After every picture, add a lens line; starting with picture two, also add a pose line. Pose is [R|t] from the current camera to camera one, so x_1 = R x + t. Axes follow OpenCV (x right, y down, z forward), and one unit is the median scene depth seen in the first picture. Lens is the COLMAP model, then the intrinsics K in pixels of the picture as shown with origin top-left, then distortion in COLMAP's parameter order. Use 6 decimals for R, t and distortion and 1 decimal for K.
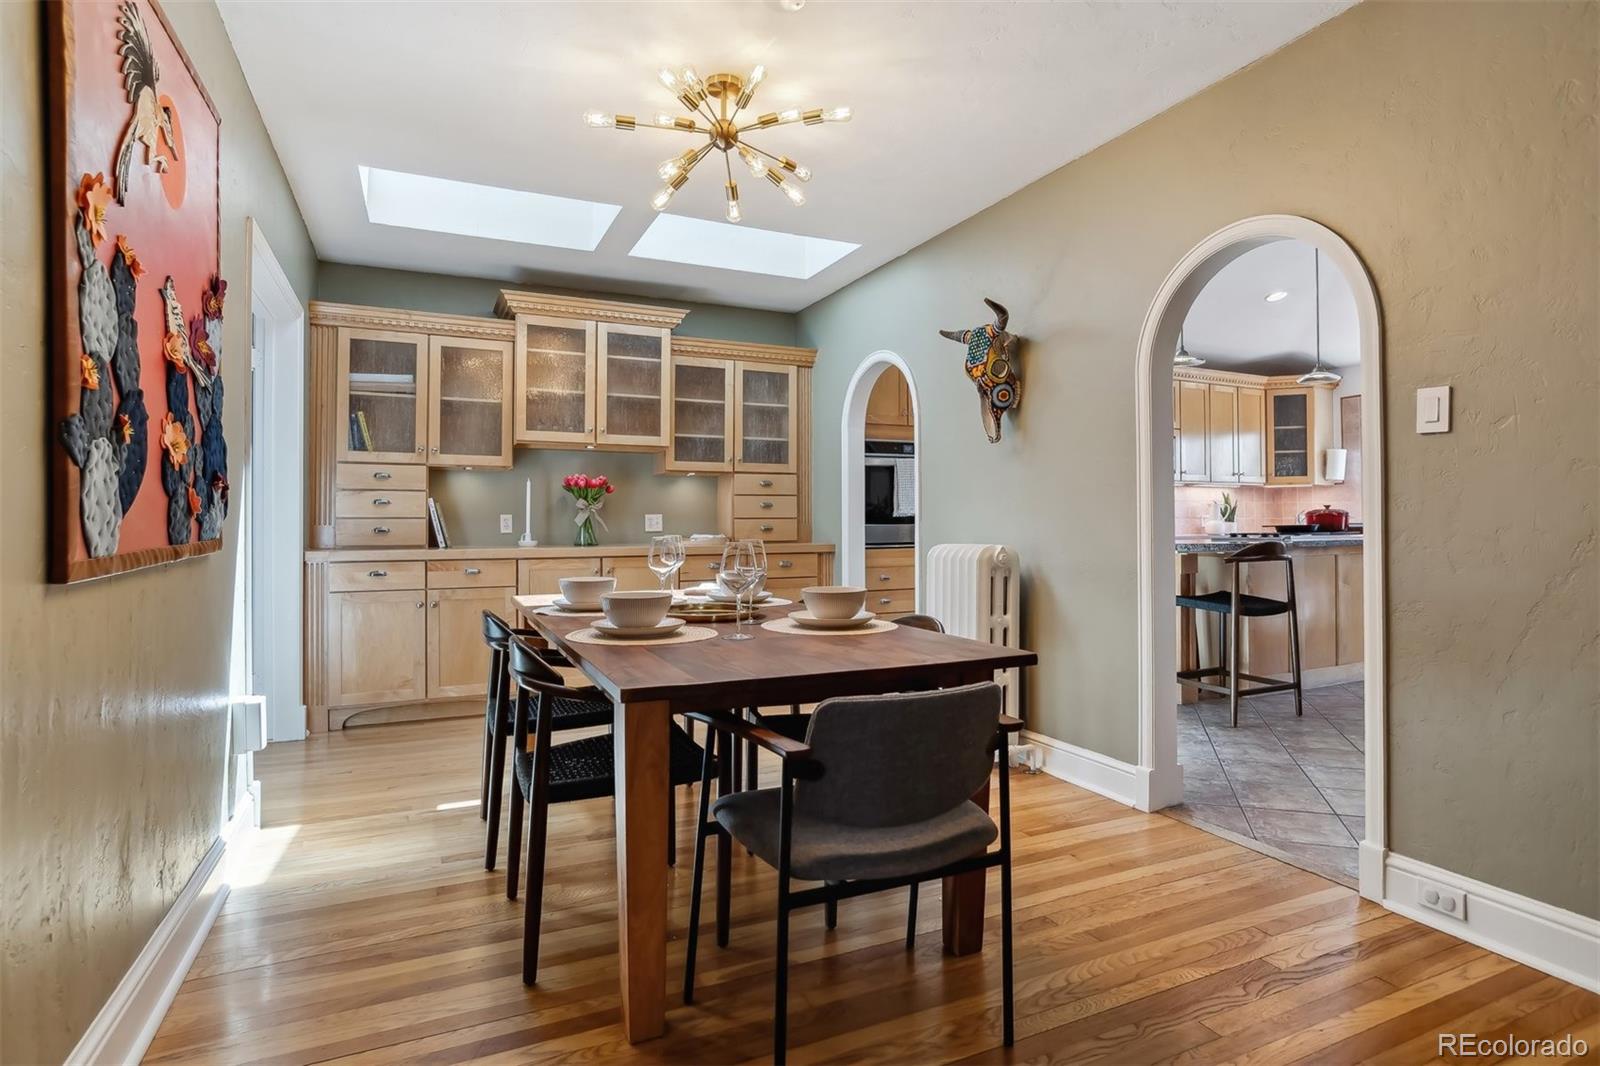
lens RADIAL K [[821.1, 0, 793.0], [0, 821.1, 521.6], [0, 0, 1]] dist [-0.050372, 0.017538]
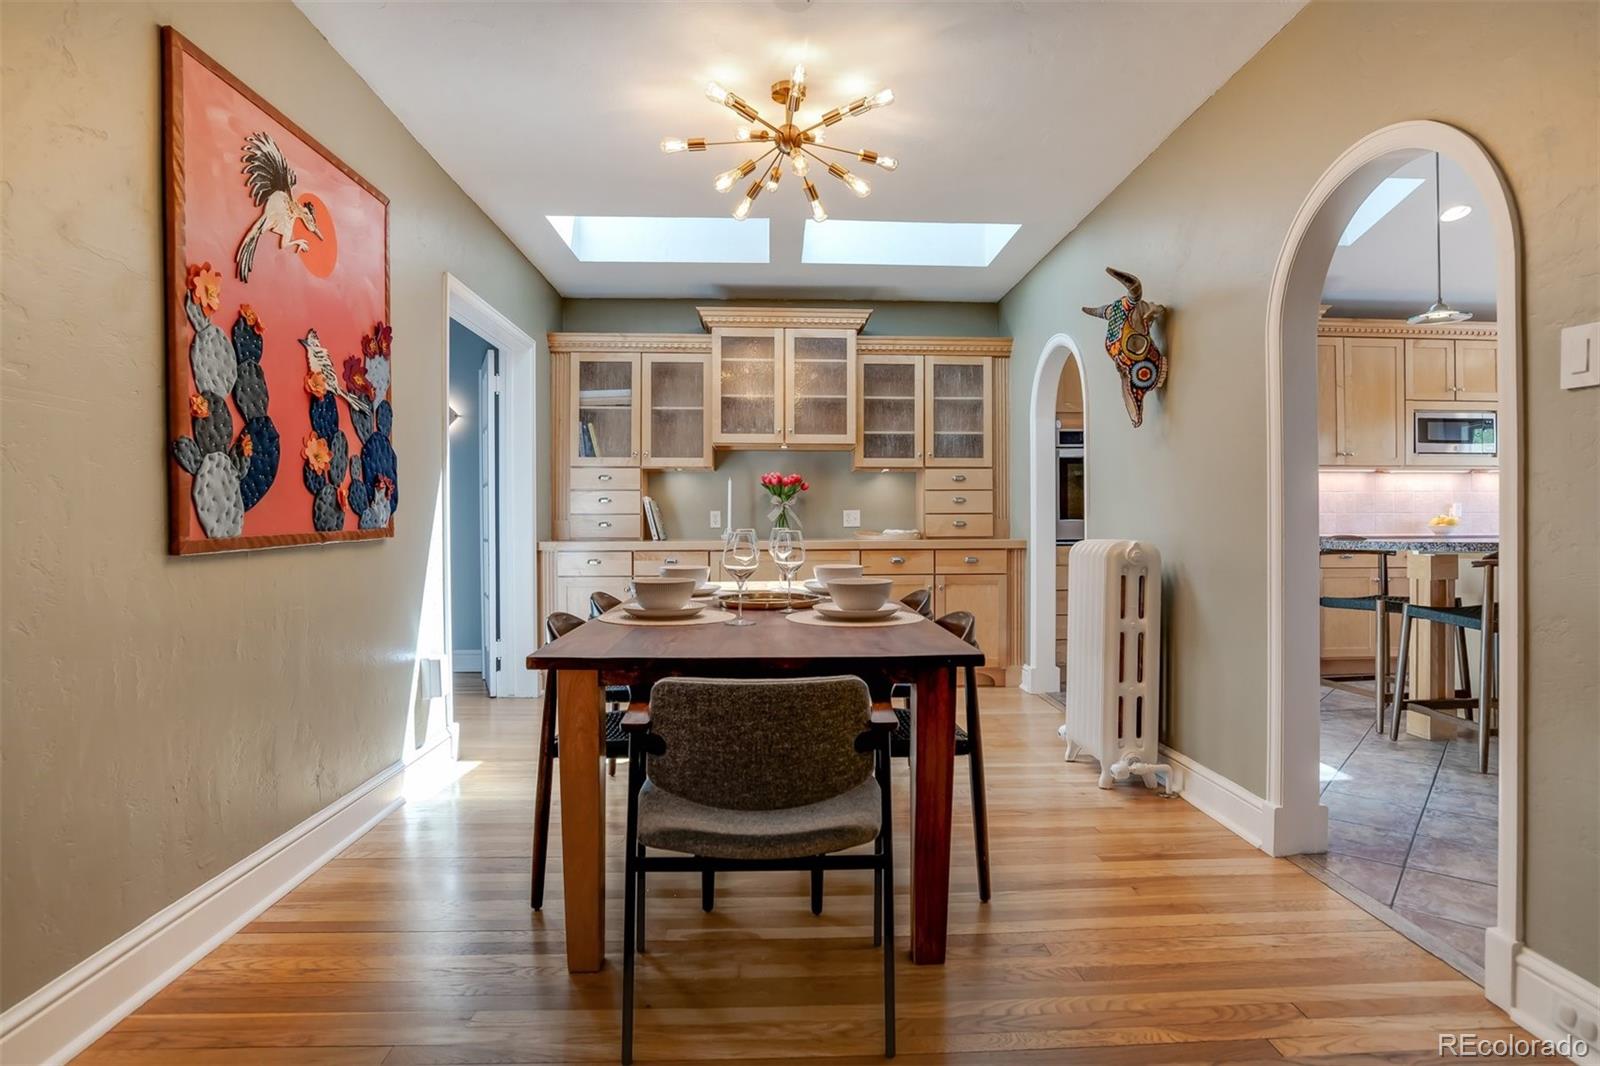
lens RADIAL K [[821.1, 0, 840.4], [0, 821.1, 537.1], [0, 0, 1]] dist [-0.050372, 0.017538]
pose [[0.927047, 0.006787, -0.374884, 0.327179], [0.000492, 0.999813, 0.019317, 0.008226], [0.374946, -0.018092, 0.926870, 0.051948]]
